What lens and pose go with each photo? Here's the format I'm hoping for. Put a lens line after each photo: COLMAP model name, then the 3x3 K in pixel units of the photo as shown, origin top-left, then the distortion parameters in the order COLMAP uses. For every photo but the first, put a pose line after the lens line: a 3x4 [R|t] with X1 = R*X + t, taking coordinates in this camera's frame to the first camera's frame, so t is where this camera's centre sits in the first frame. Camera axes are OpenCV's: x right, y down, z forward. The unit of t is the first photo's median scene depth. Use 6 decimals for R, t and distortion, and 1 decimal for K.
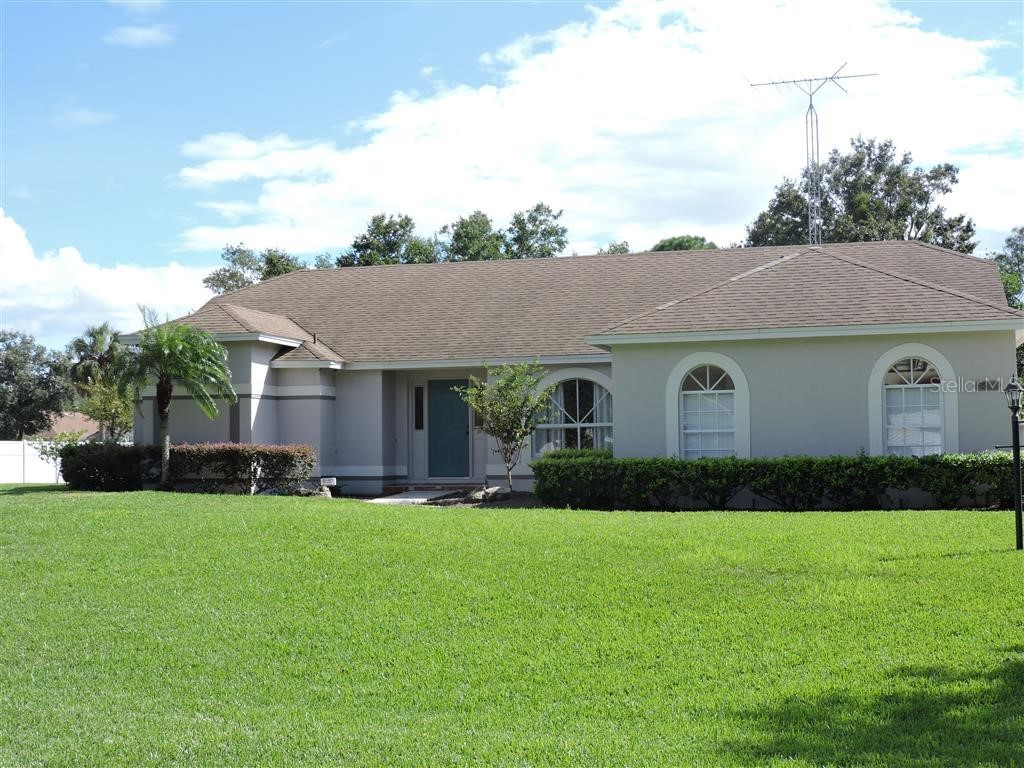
lens RADIAL K [[1588.8, 0, 504.6], [0, 1588.8, 386.6], [0, 0, 1]] dist [-0.099875, 0.000000]
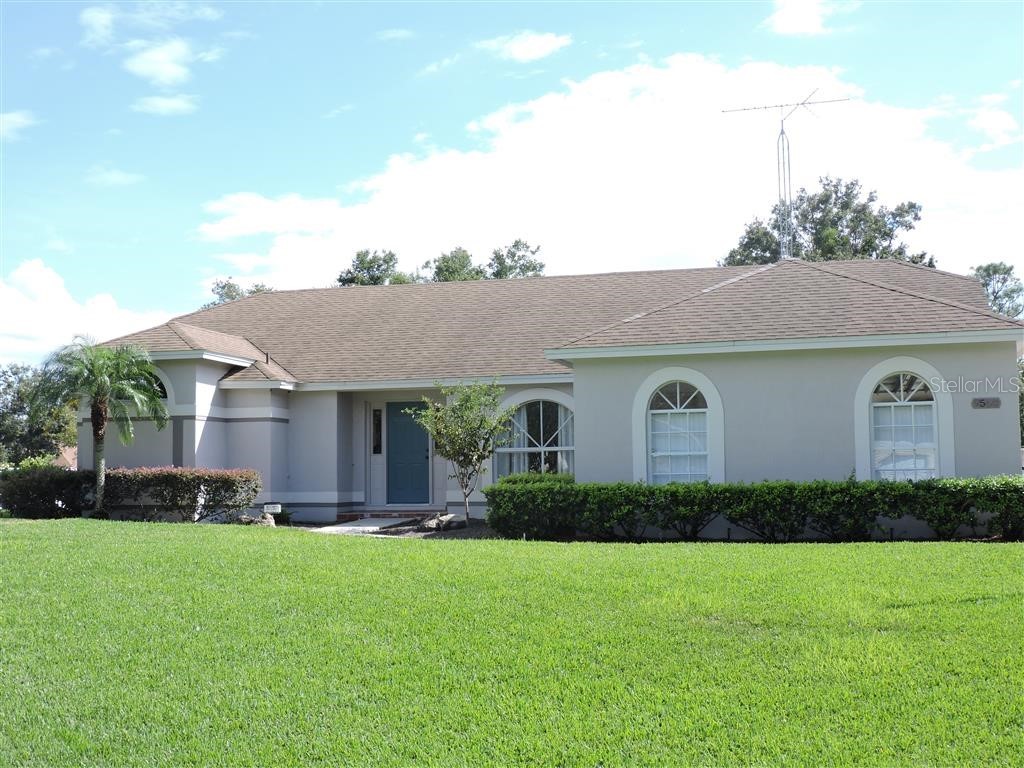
lens RADIAL K [[1398.0, 0, 512.8], [0, 1398.0, 381.4], [0, 0, 1]] dist [-0.072475, 0.000000]
pose [[0.999977, 0.000794, 0.006767, 0.023523], [-0.000590, 0.999546, -0.030121, 0.009115], [-0.006788, 0.030117, 0.999523, 0.167336]]
